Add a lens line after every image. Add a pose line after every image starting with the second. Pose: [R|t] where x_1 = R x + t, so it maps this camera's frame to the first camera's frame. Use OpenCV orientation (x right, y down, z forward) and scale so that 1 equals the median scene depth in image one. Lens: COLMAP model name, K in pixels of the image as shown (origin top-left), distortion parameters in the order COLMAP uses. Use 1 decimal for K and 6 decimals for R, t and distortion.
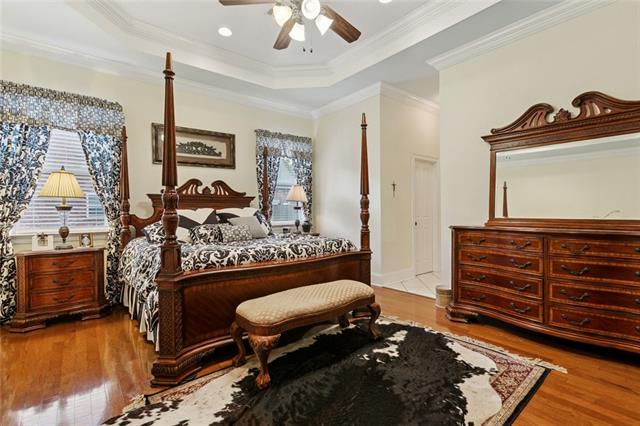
lens RADIAL K [[292.5, 0, 320.7], [0, 292.5, 210.6], [0, 0, 1]] dist [-0.009932, 0.004796]
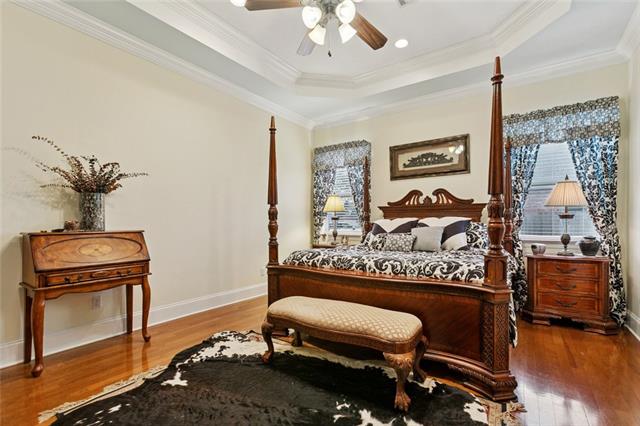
lens RADIAL K [[292.5, 0, 334.6], [0, 292.5, 223.3], [0, 0, 1]] dist [-0.009932, 0.004796]
pose [[0.312156, 0.012568, -0.949948, 0.586228], [0.000847, 0.999908, 0.013508, -0.004042], [0.950031, -0.005021, 0.312116, 0.480200]]
